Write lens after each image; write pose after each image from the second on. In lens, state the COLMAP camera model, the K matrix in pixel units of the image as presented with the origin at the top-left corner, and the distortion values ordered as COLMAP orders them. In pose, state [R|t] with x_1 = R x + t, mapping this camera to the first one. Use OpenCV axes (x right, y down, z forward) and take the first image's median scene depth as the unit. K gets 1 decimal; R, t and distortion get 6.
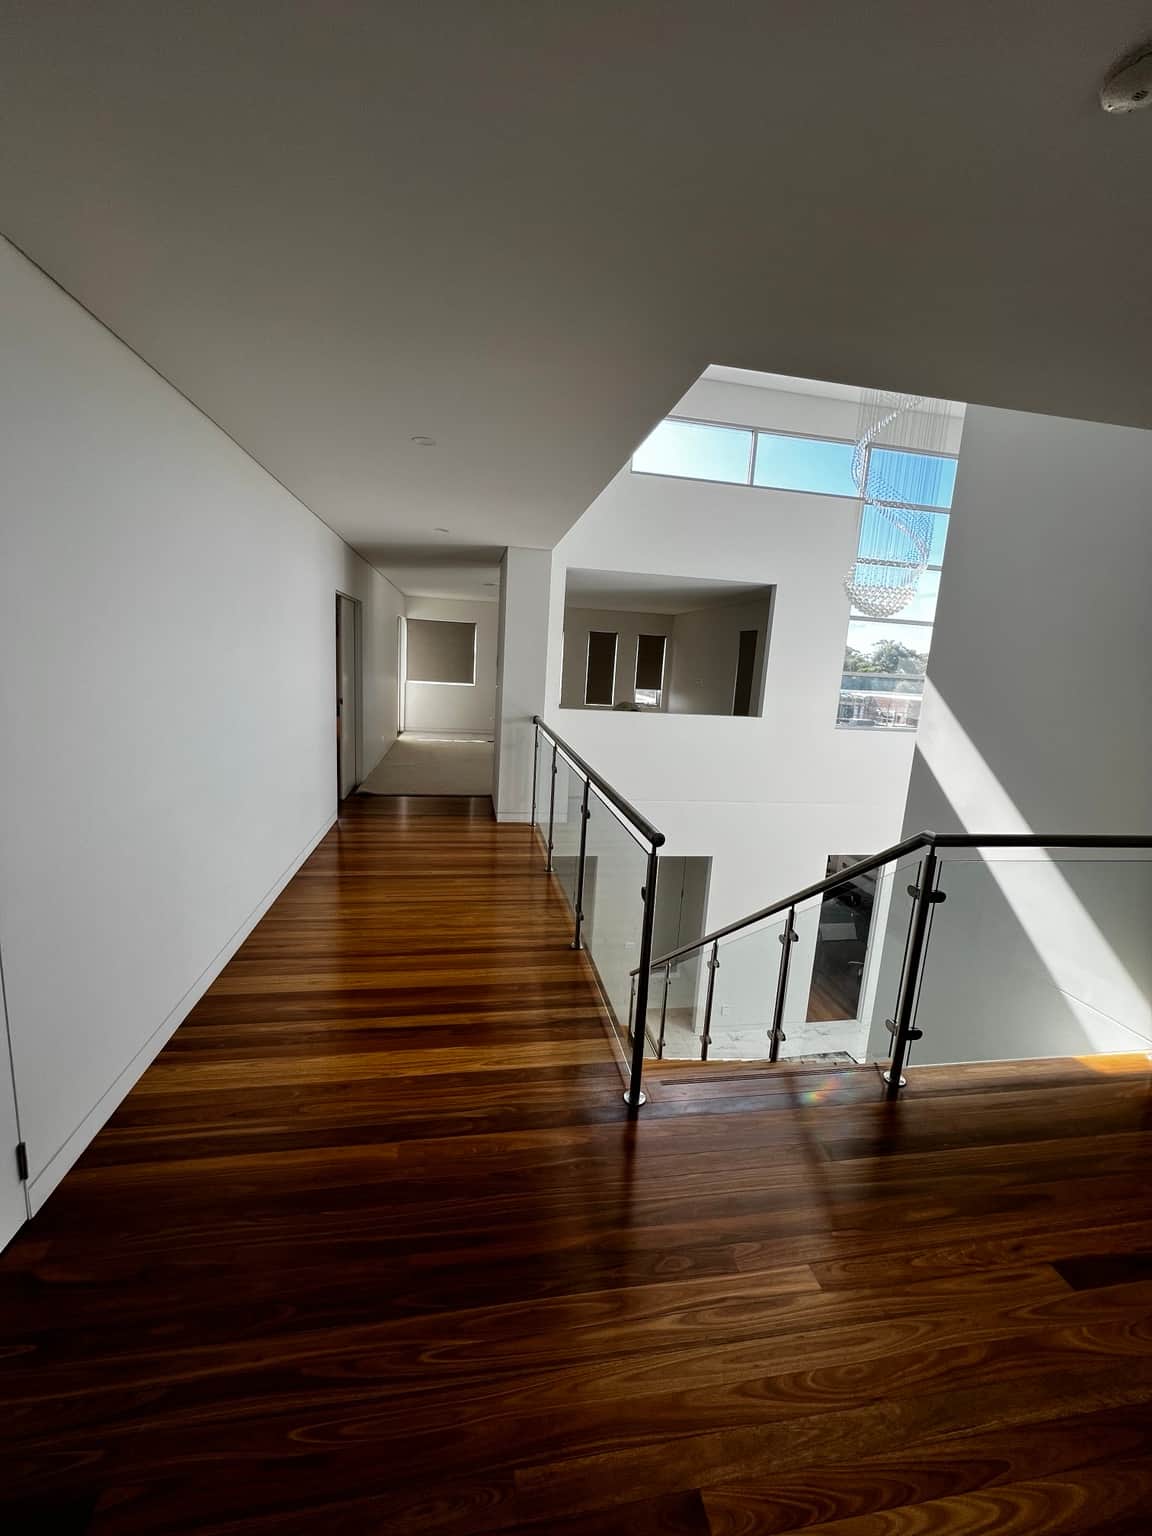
lens RADIAL K [[618.1, 0, 579.6], [0, 618.1, 767.5], [0, 0, 1]] dist [-0.001212, 0.000138]
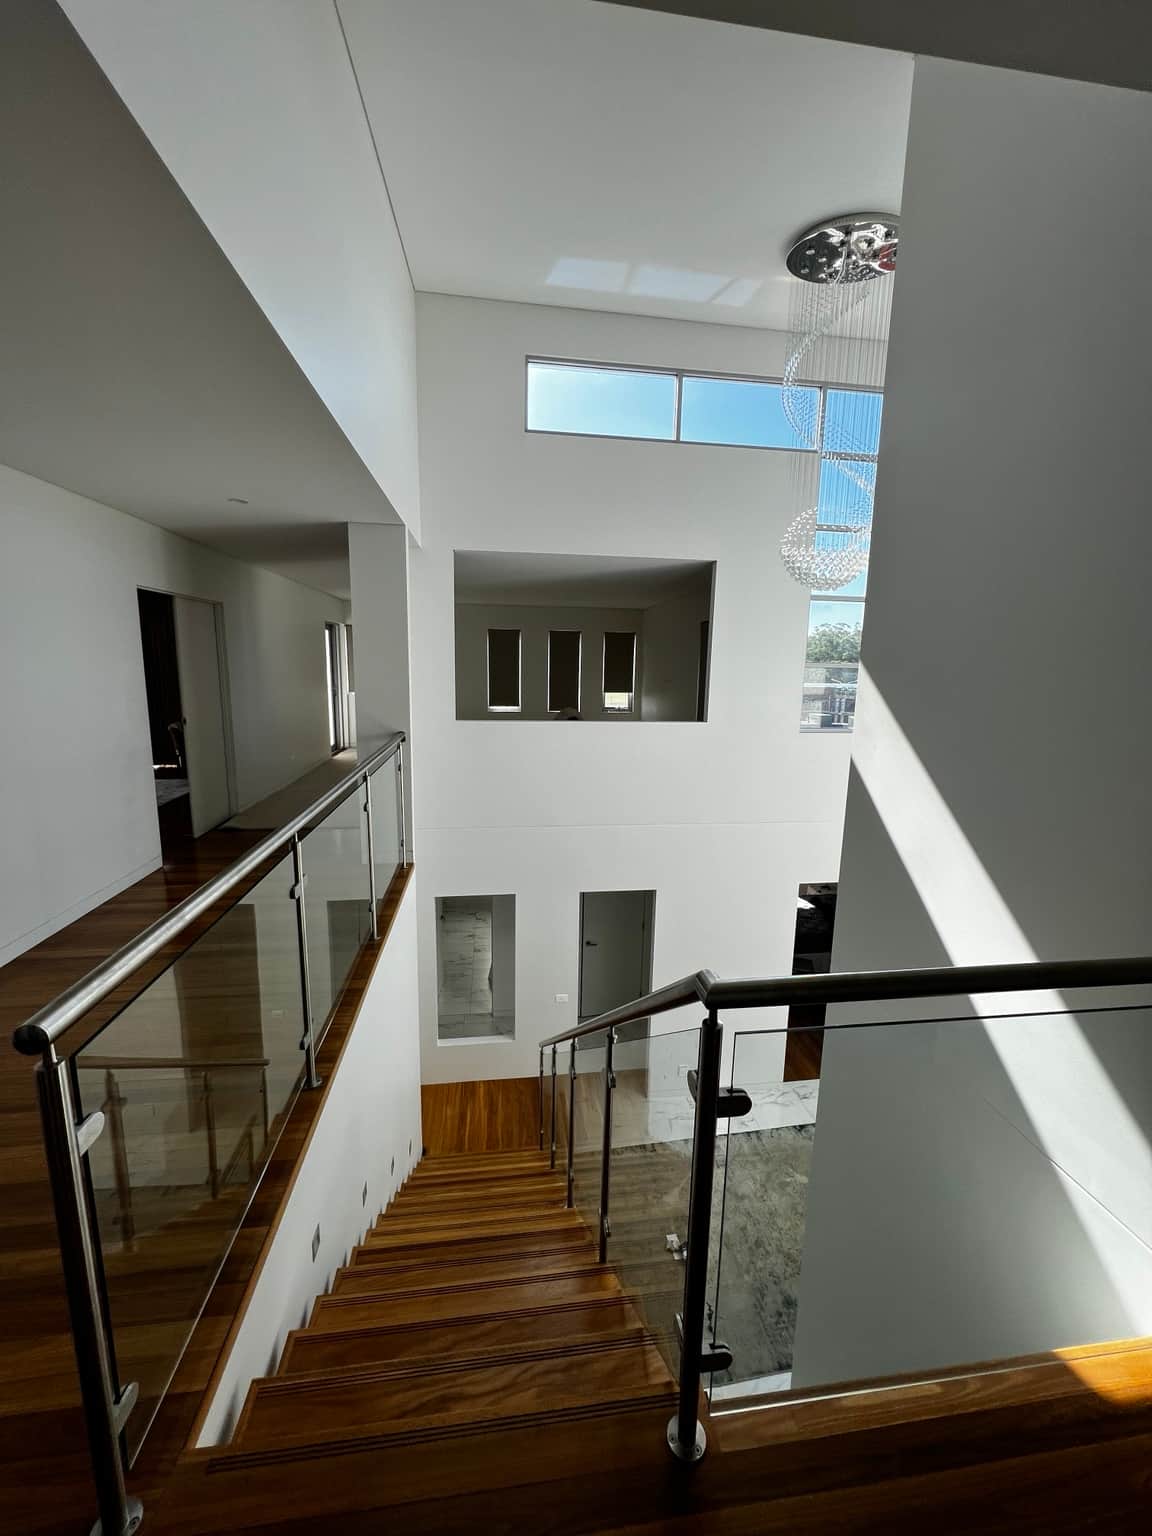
lens RADIAL K [[618.1, 0, 579.6], [0, 618.1, 767.5], [0, 0, 1]] dist [-0.001212, 0.000138]
pose [[0.998383, -0.029922, -0.048331, 0.167939], [0.029599, 0.999535, -0.007391, -0.020481], [0.048529, 0.005948, 0.998804, 0.170594]]
